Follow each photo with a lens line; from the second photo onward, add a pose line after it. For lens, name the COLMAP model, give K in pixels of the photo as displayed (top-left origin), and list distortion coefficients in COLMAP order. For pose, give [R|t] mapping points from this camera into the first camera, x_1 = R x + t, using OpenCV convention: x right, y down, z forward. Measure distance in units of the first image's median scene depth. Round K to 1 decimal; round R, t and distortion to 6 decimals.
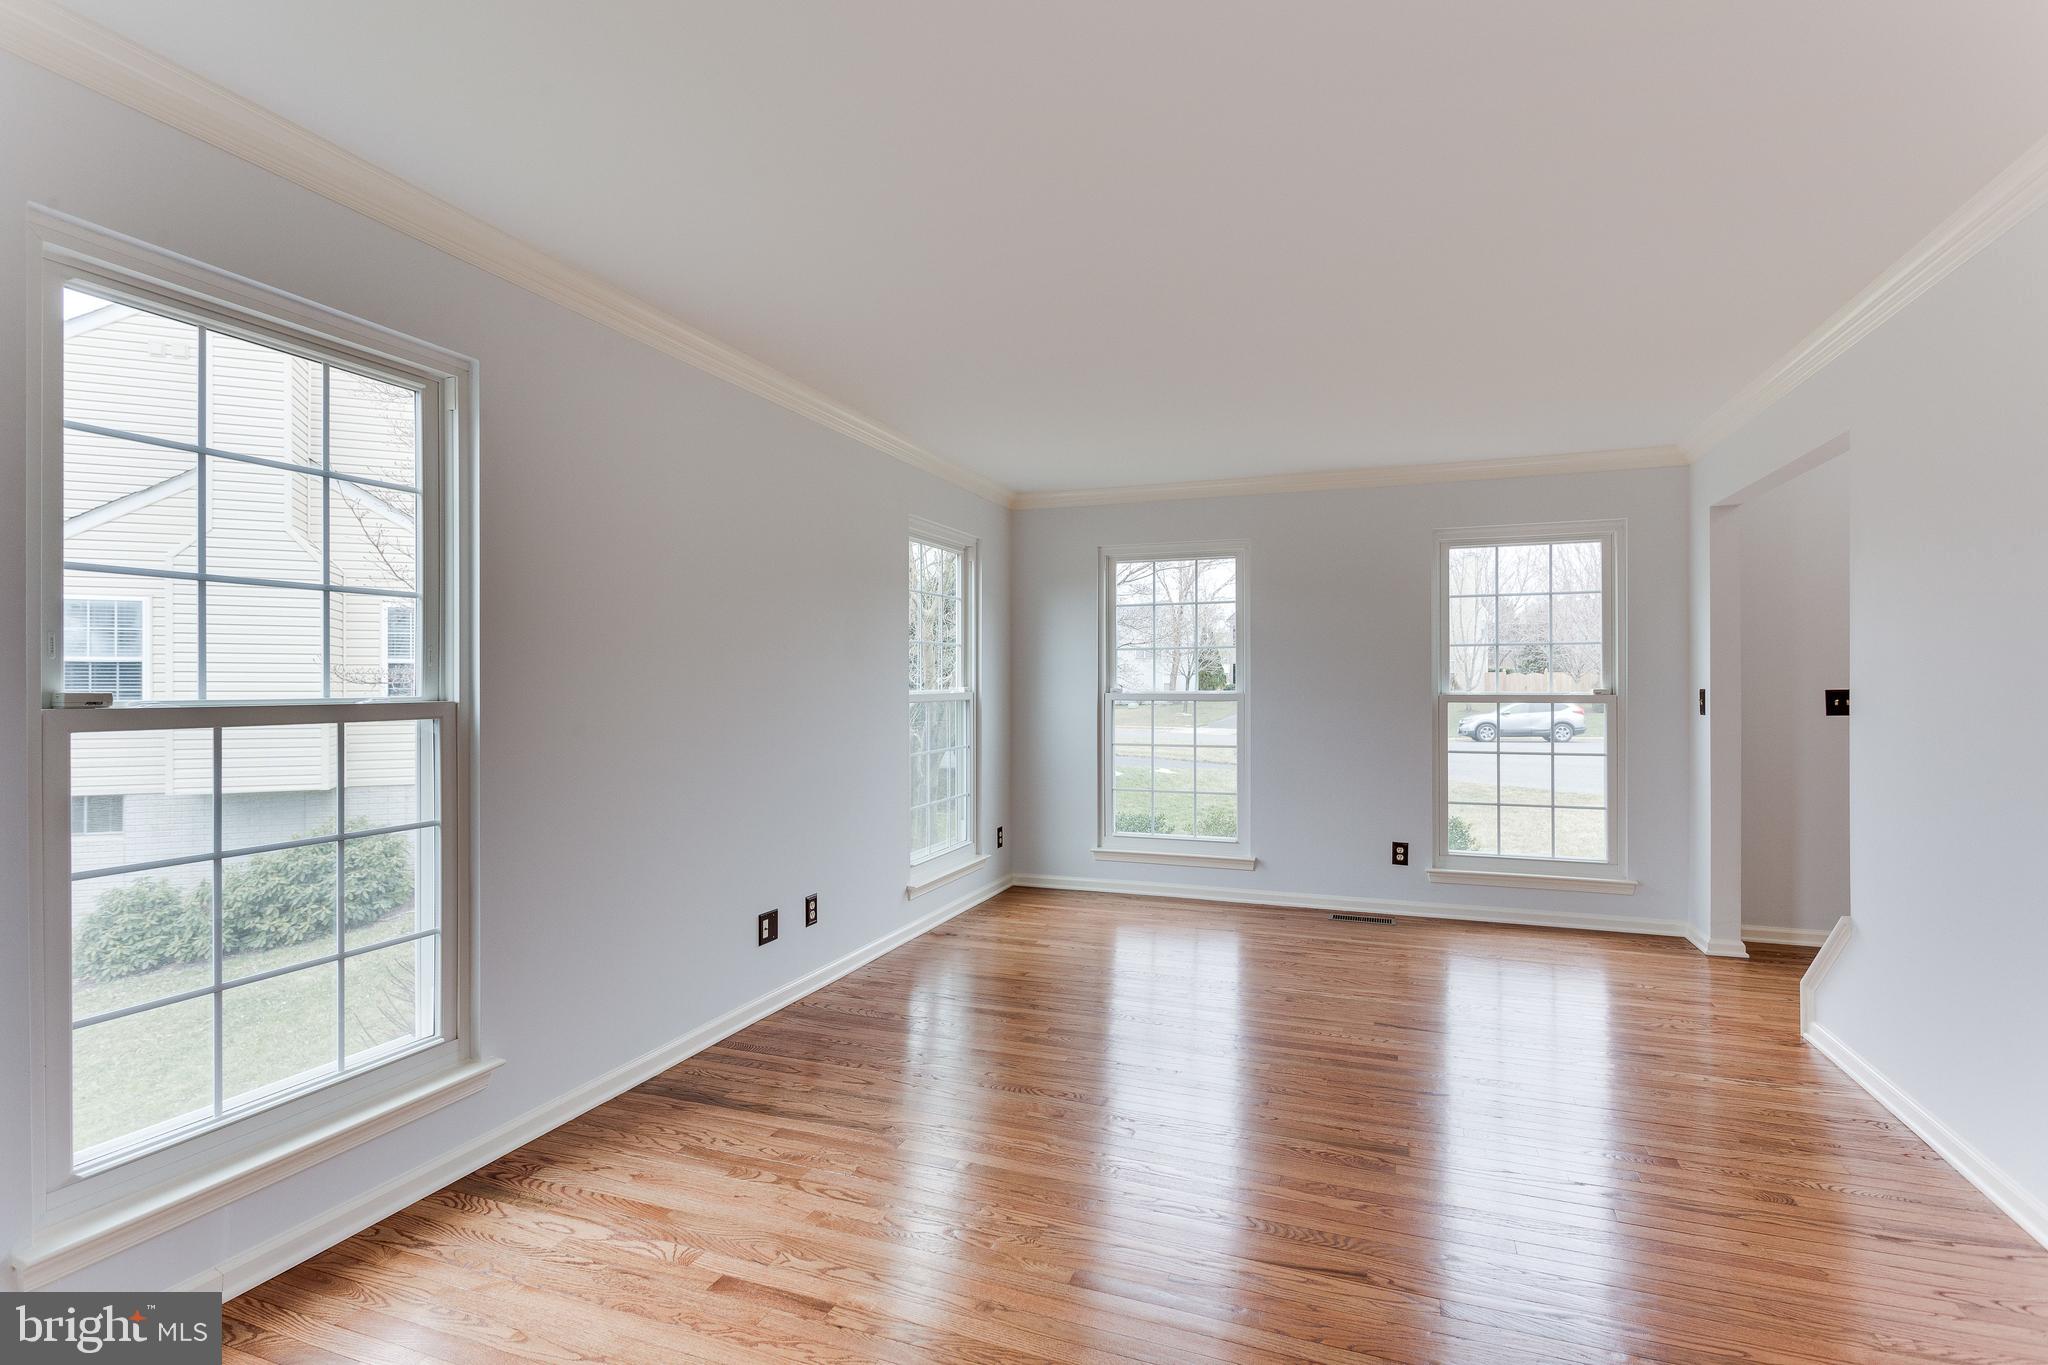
lens RADIAL K [[980.5, 0, 1024.6], [0, 980.5, 680.7], [0, 0, 1]] dist [-0.008800, -0.002094]
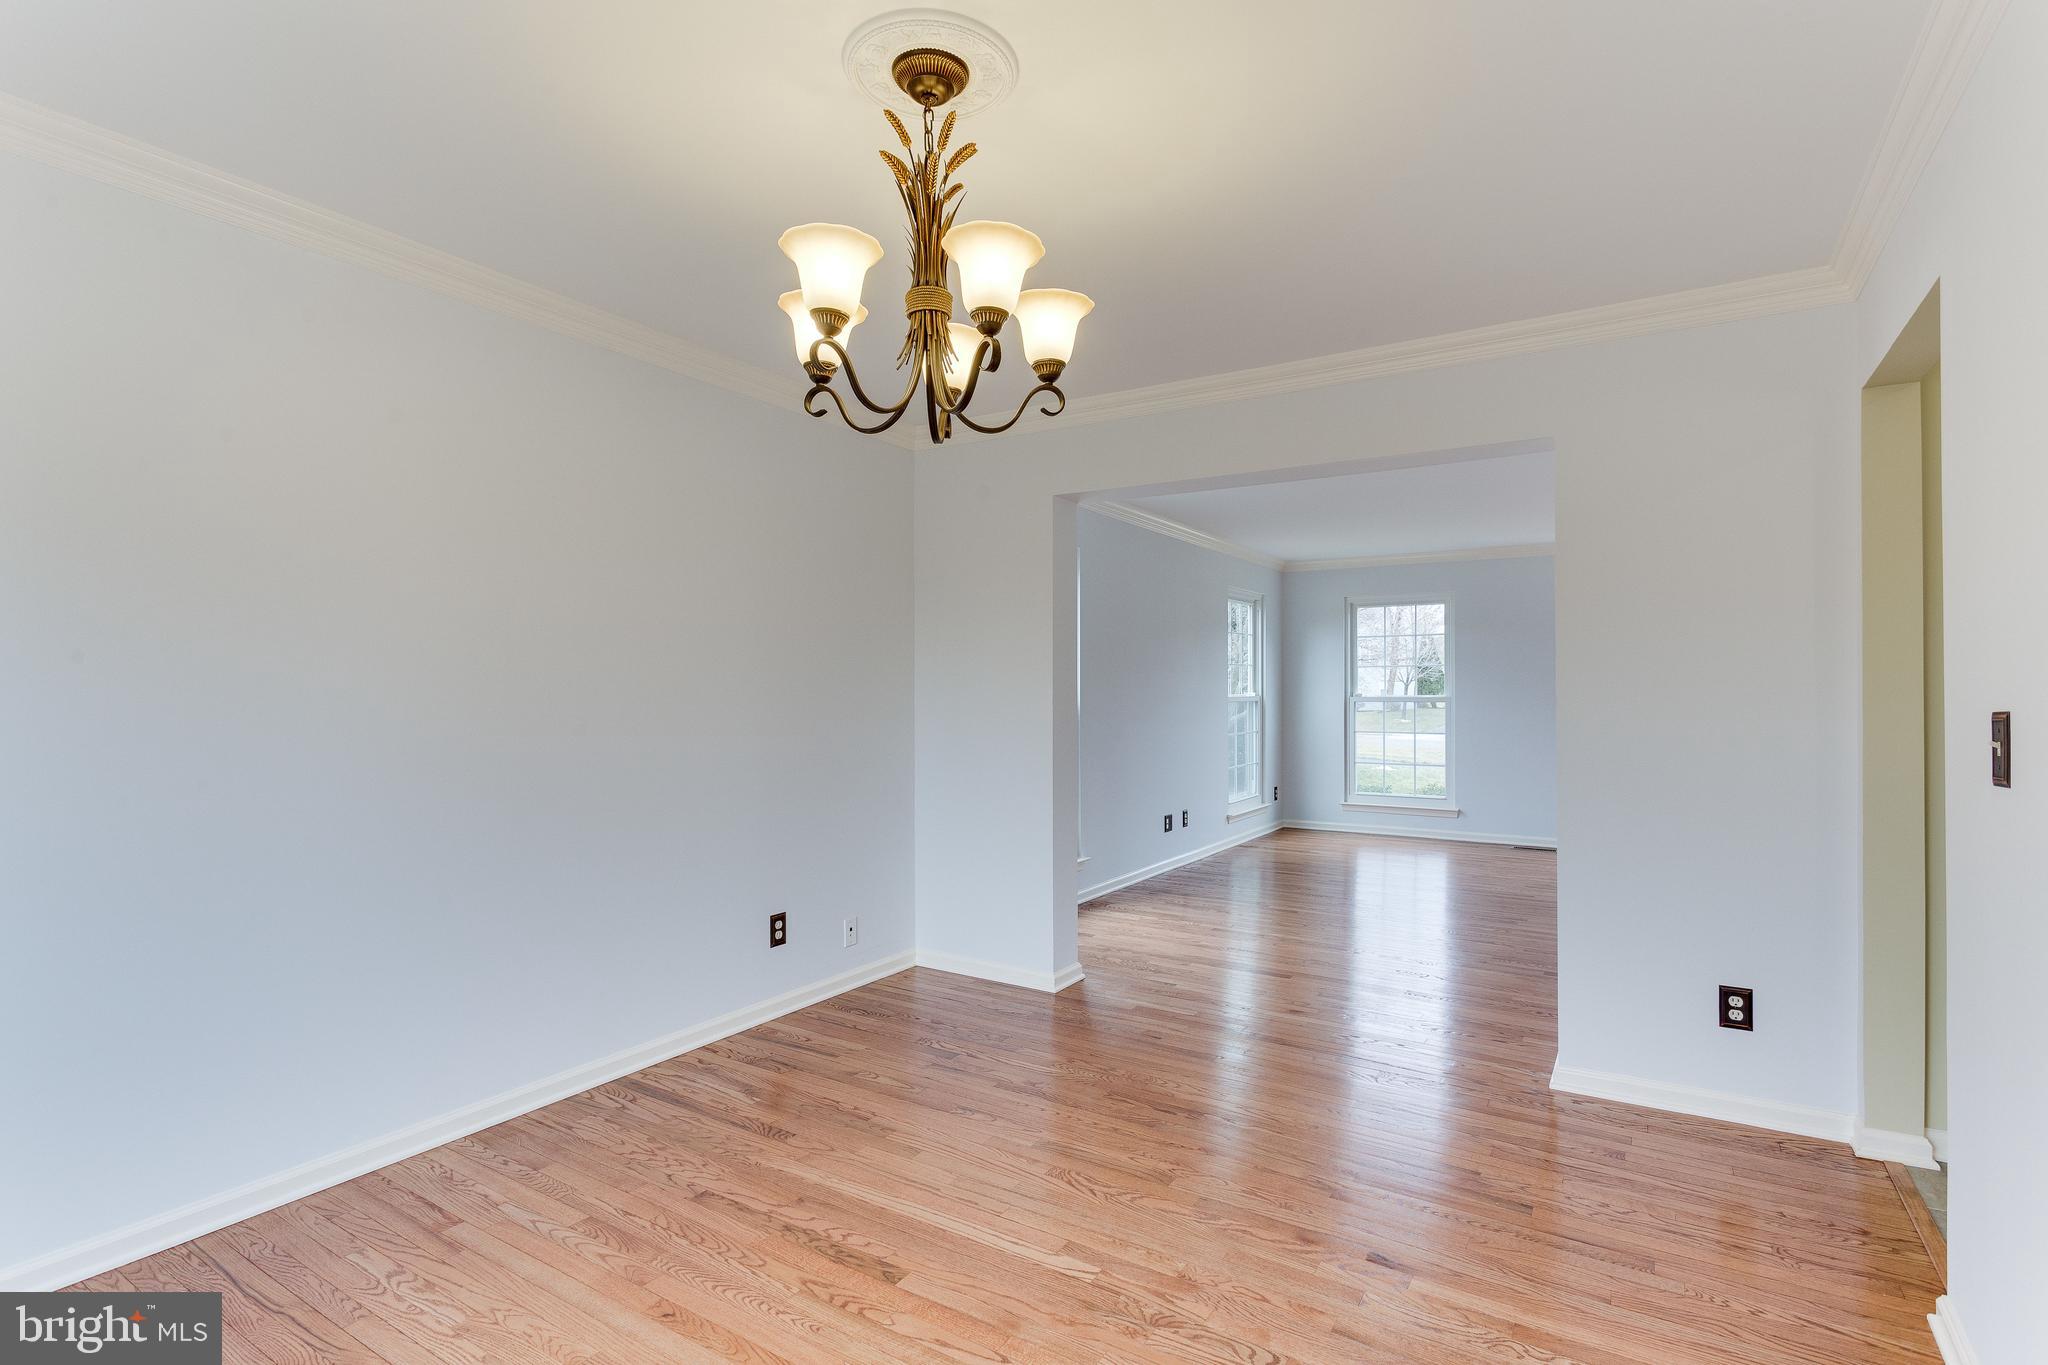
lens RADIAL K [[980.5, 0, 1018.2], [0, 980.5, 686.5], [0, 0, 1]] dist [-0.008800, -0.002094]
pose [[0.977716, 0.001071, -0.209928, -0.099440], [-0.000918, 0.999999, 0.000824, -0.003775], [0.209929, -0.000613, 0.977717, -0.558528]]
